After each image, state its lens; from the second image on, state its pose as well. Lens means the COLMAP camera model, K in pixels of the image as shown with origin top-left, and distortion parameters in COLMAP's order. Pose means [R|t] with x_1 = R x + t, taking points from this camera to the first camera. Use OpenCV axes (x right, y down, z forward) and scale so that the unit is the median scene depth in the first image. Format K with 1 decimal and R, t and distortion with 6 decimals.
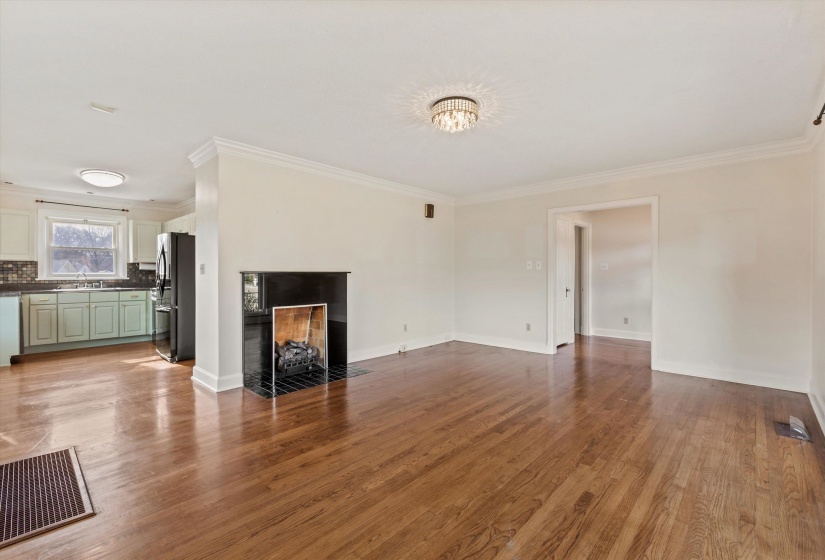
lens RADIAL K [[370.2, 0, 408.2], [0, 370.2, 275.0], [0, 0, 1]] dist [-0.000125, -0.000269]
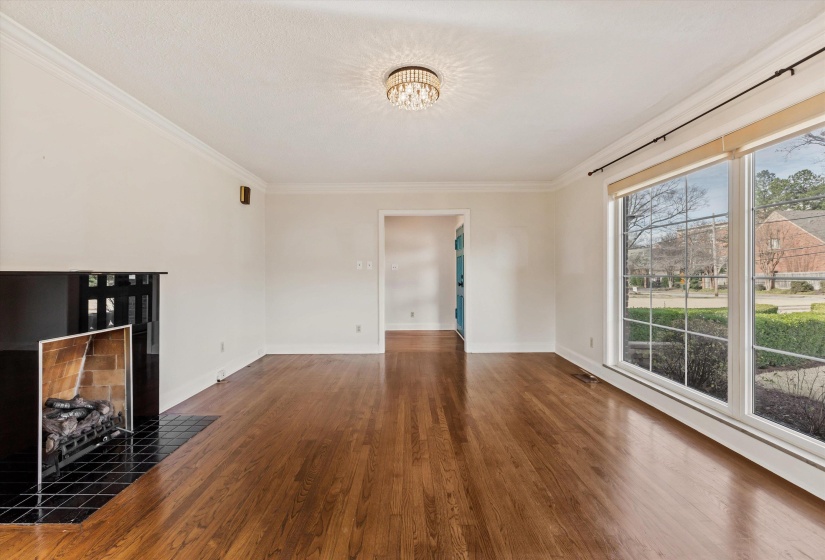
lens RADIAL K [[370.2, 0, 408.2], [0, 370.2, 275.0], [0, 0, 1]] dist [-0.000125, -0.000269]
pose [[0.731830, -0.007480, 0.681446, -0.460653], [0.009598, 0.999954, 0.000668, -0.000019], [-0.681420, 0.006052, 0.731868, 0.376078]]
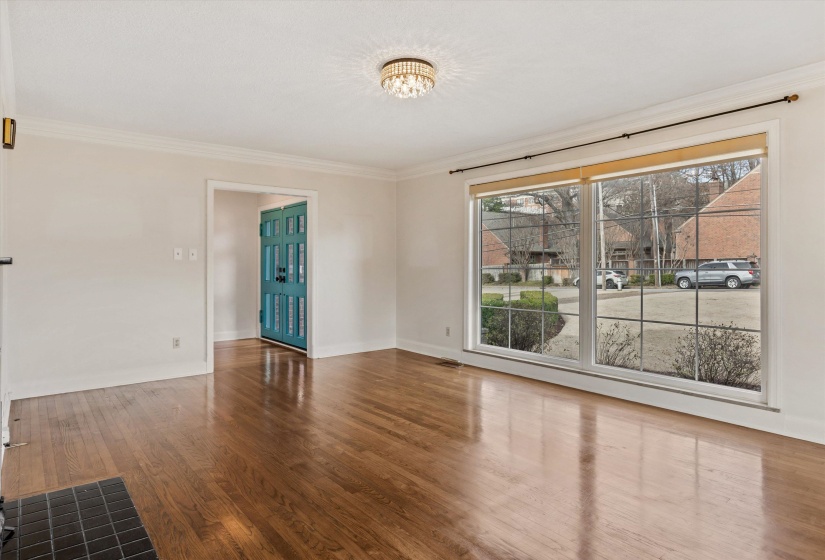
lens RADIAL K [[478.5, 0, 411.9], [0, 478.5, 264.6], [0, 0, 1]] dist [-0.001427, -0.000107]
pose [[0.148102, 0.000445, 0.988972, -0.944182], [0.008745, 0.999960, -0.001760, -0.002320], [-0.988933, 0.008909, 0.148092, 0.815620]]
